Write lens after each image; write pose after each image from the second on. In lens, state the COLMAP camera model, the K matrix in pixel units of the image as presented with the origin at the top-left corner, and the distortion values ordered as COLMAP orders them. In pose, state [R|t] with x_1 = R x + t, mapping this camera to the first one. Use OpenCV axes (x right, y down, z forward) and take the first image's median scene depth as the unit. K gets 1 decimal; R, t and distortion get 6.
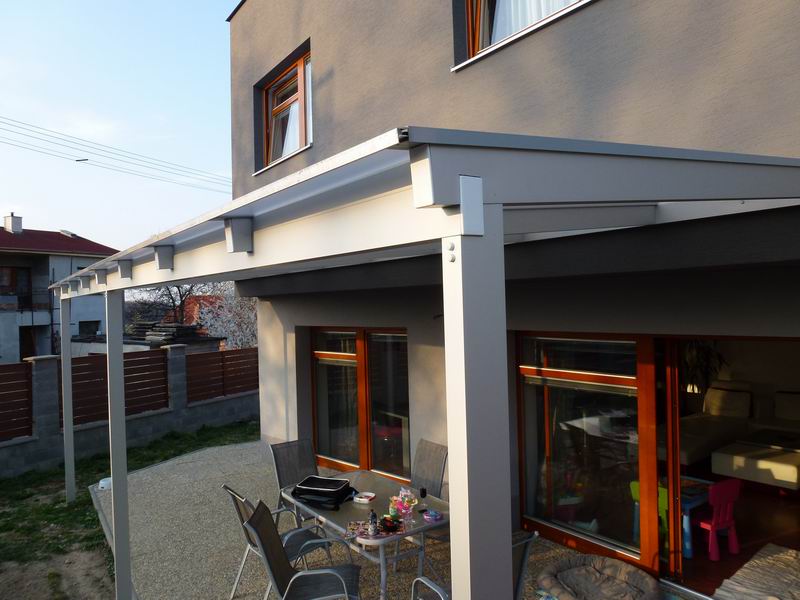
lens RADIAL K [[566.6, 0, 400.0], [0, 566.6, 300.0], [0, 0, 1]] dist [-0.074948, 0.042027]
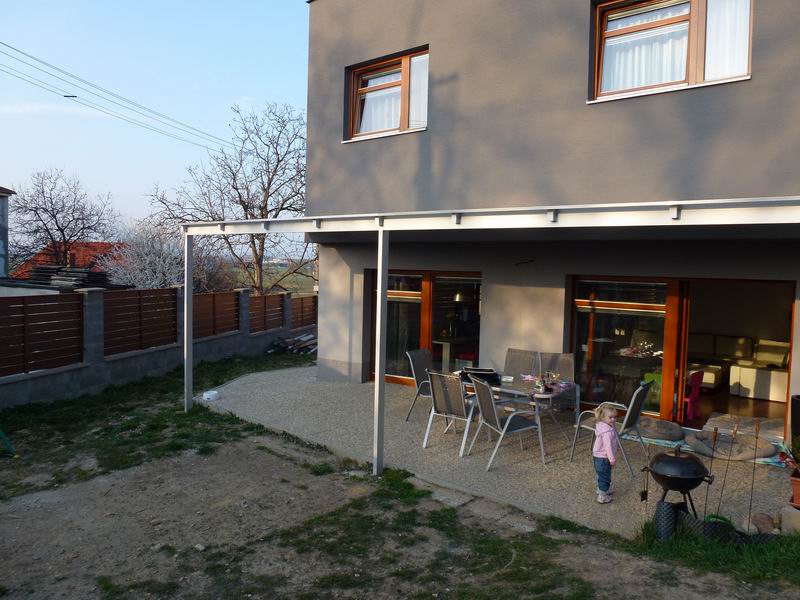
lens RADIAL K [[562.7, 0, 401.3], [0, 562.7, 293.8], [0, 0, 1]] dist [-0.040752, -0.002488]
pose [[0.964614, 0.037317, 0.261011, -0.419741], [-0.051676, 0.997492, 0.048367, 0.036638], [-0.258552, -0.060144, 0.964123, -0.208979]]
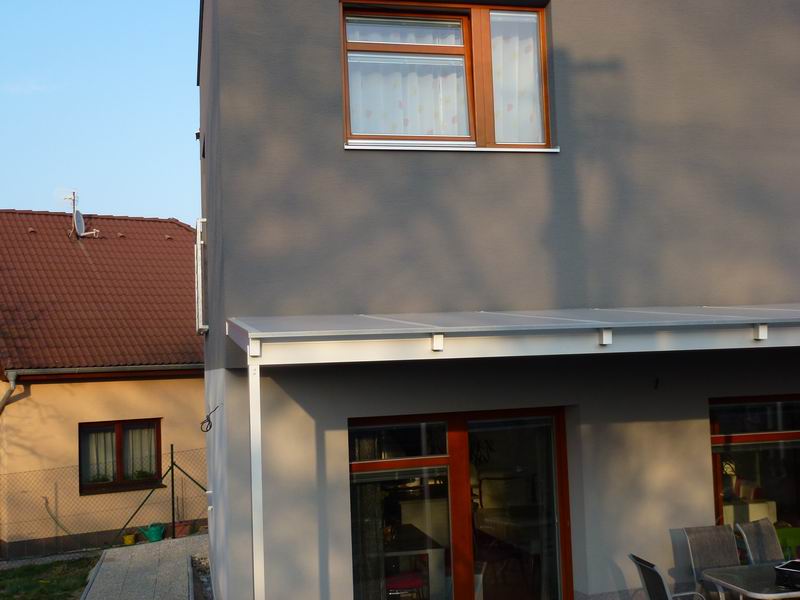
lens RADIAL K [[985.4, 0, 400.0], [0, 985.4, 300.0], [0, 0, 1]] dist [-0.003148, -0.045793]
pose [[0.396962, 0.077019, 0.914598, -1.063006], [0.020799, 0.995462, -0.092856, 0.021022], [-0.917599, 0.055883, 0.393559, 0.546283]]
